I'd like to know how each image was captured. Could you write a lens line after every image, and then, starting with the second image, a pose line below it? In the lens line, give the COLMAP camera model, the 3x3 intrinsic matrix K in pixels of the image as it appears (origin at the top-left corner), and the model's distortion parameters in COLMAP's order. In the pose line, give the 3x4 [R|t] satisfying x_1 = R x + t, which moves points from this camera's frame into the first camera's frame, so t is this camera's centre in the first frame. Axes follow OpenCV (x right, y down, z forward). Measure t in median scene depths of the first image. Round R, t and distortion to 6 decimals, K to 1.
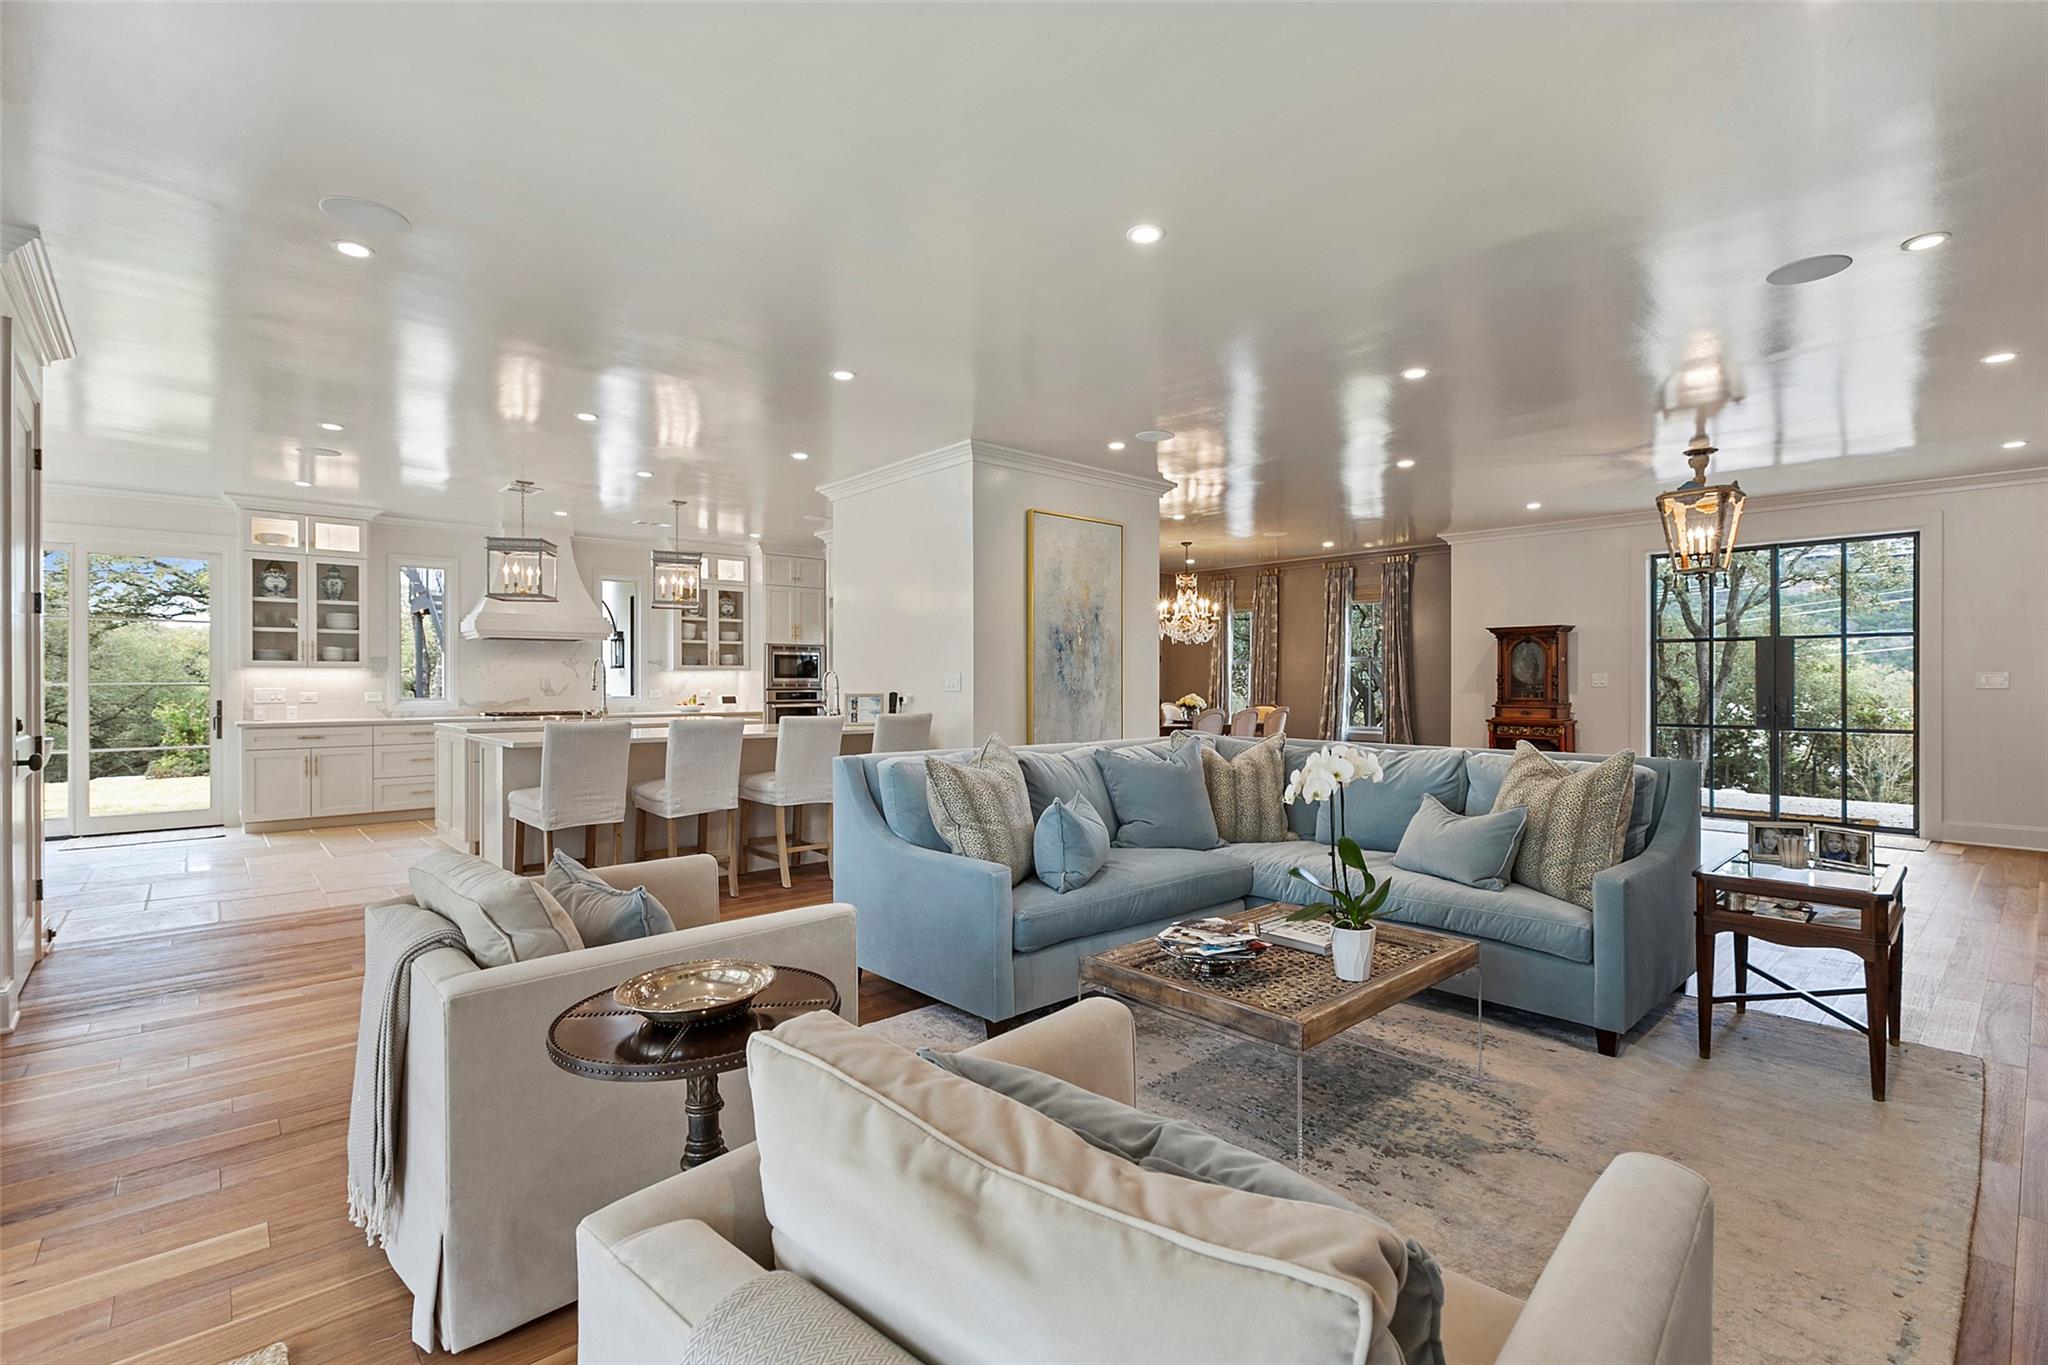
lens RADIAL K [[911.4, 0, 1029.8], [0, 911.4, 682.0], [0, 0, 1]] dist [0.001220, -0.000497]
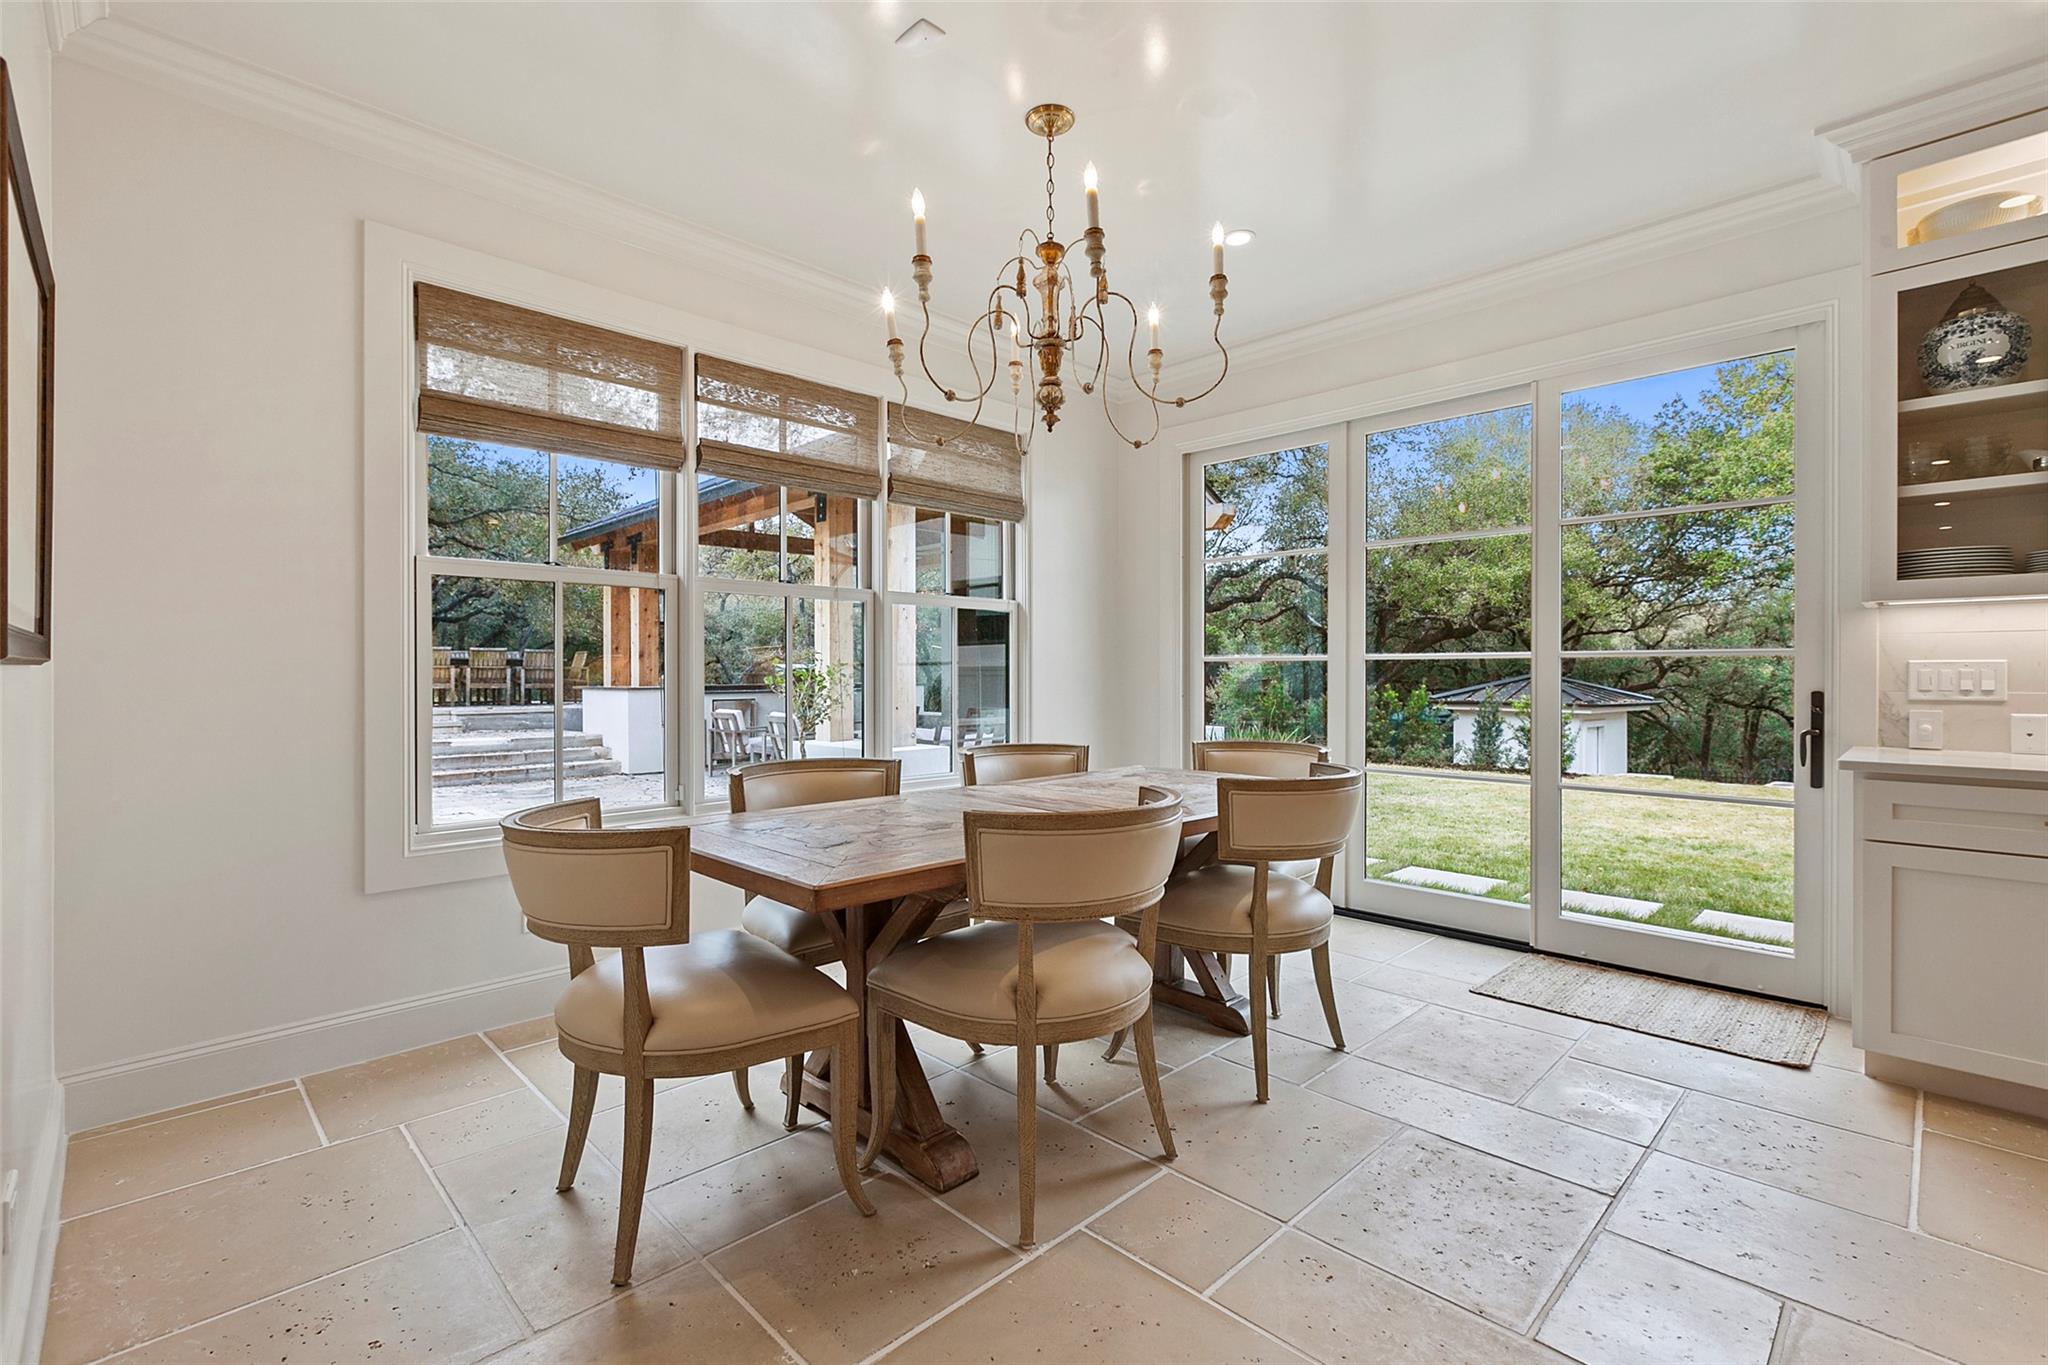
lens RADIAL K [[911.4, 0, 1022.6], [0, 911.4, 678.5], [0, 0, 1]] dist [0.001220, -0.000497]
pose [[0.036926, 0.006899, -0.999294, -0.467094], [0.003051, 0.999971, 0.007016, 0.009837], [0.999313, -0.003308, 0.036904, 0.591705]]
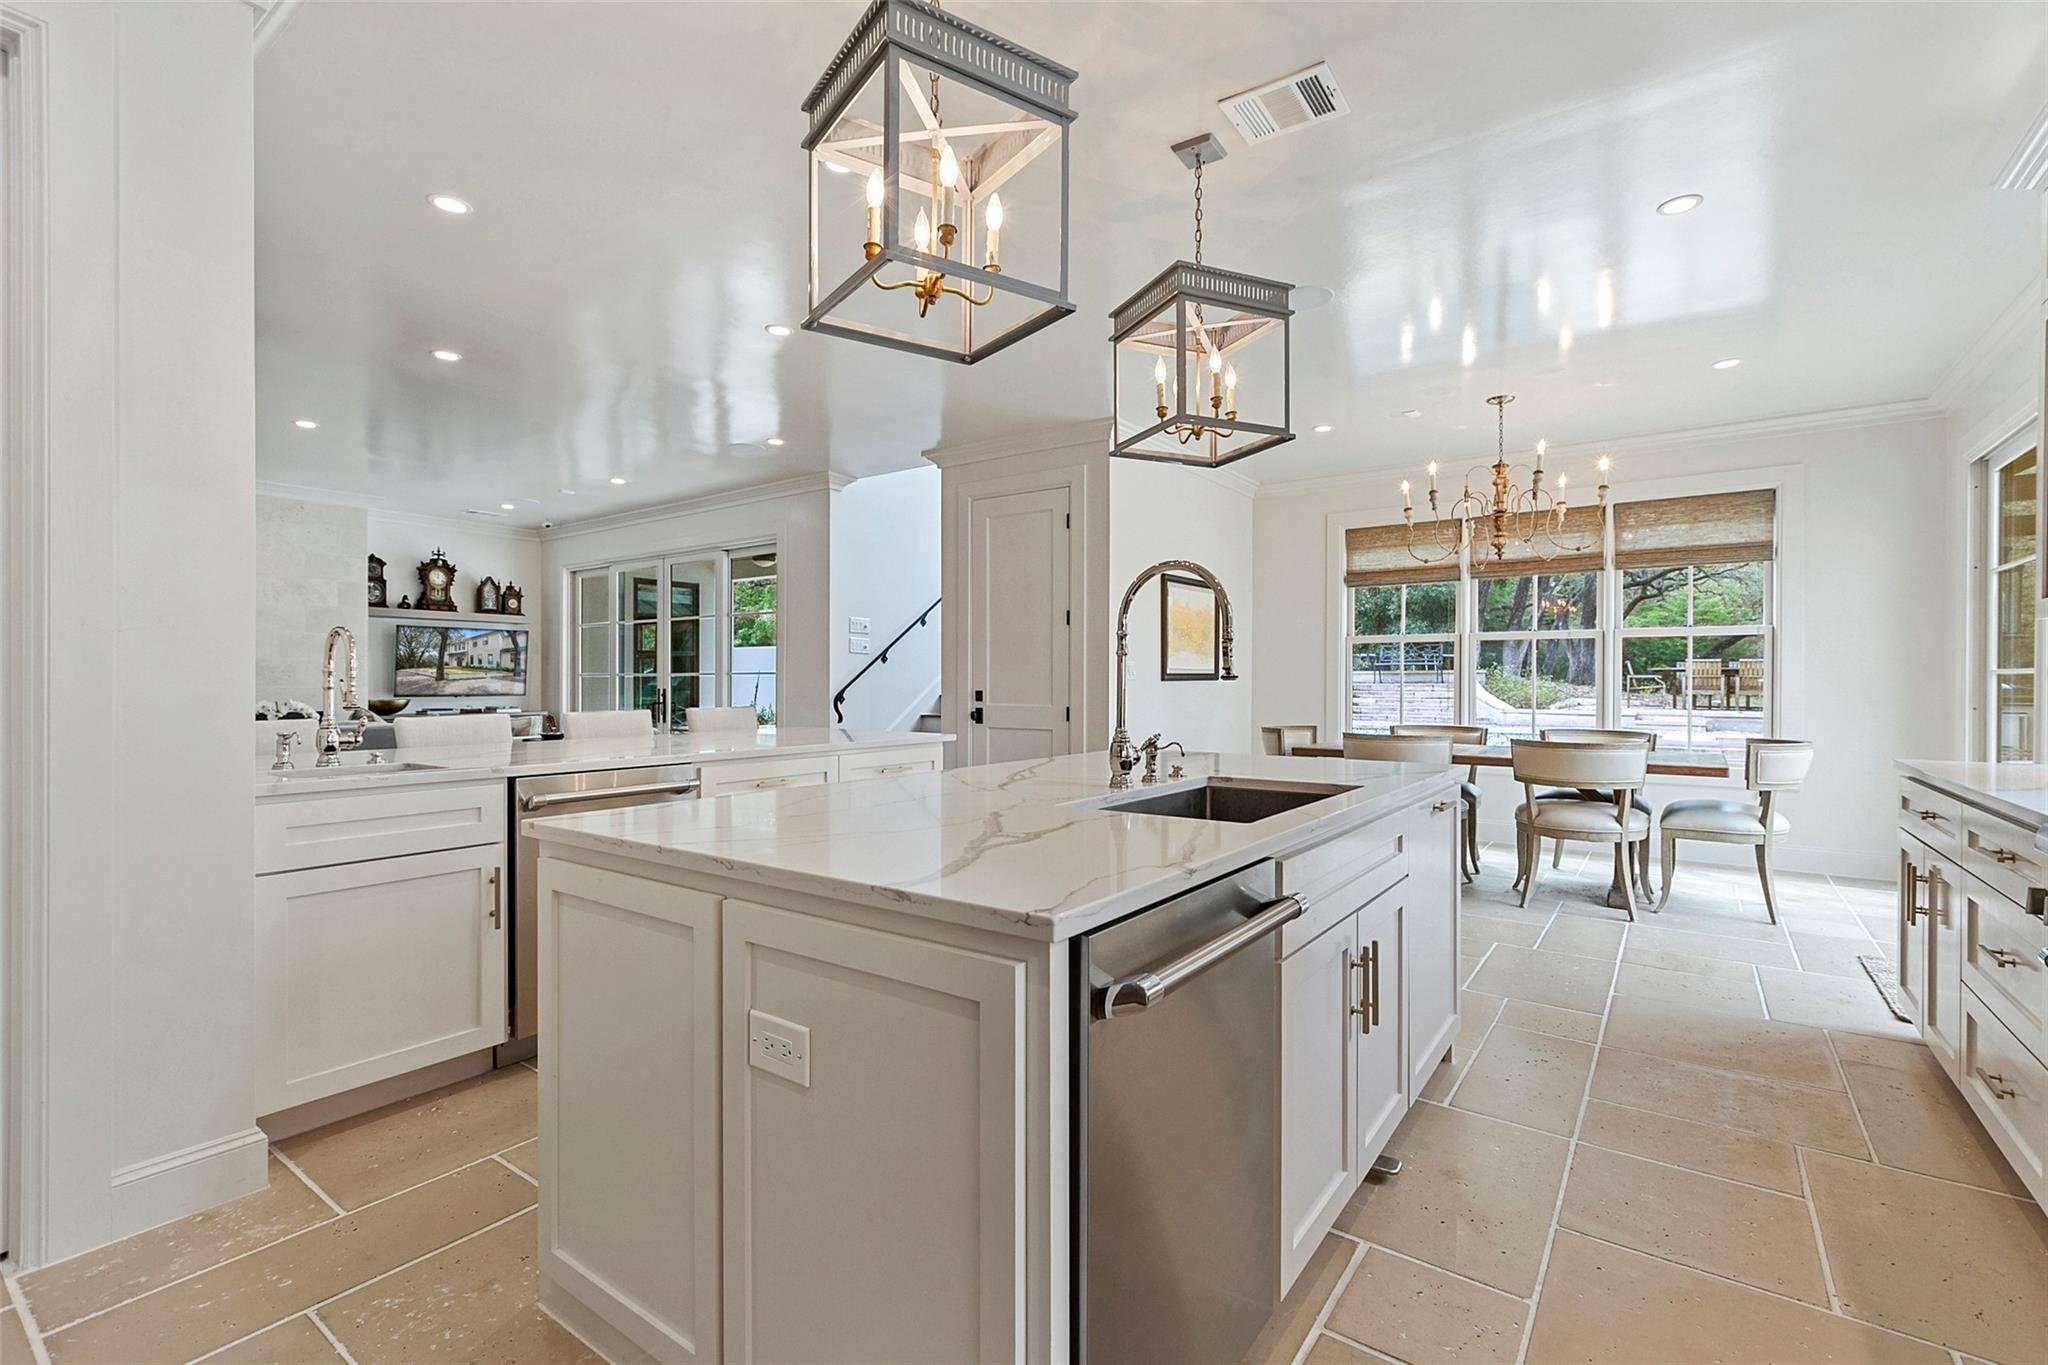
lens RADIAL K [[911.4, 0, 1024.9], [0, 911.4, 681.4], [0, 0, 1]] dist [0.001220, -0.000497]
pose [[-0.979291, -0.000816, -0.202456, -0.344646], [-0.000574, 0.999999, -0.001257, 0.008835], [0.202457, -0.001115, -0.979291, 1.168054]]
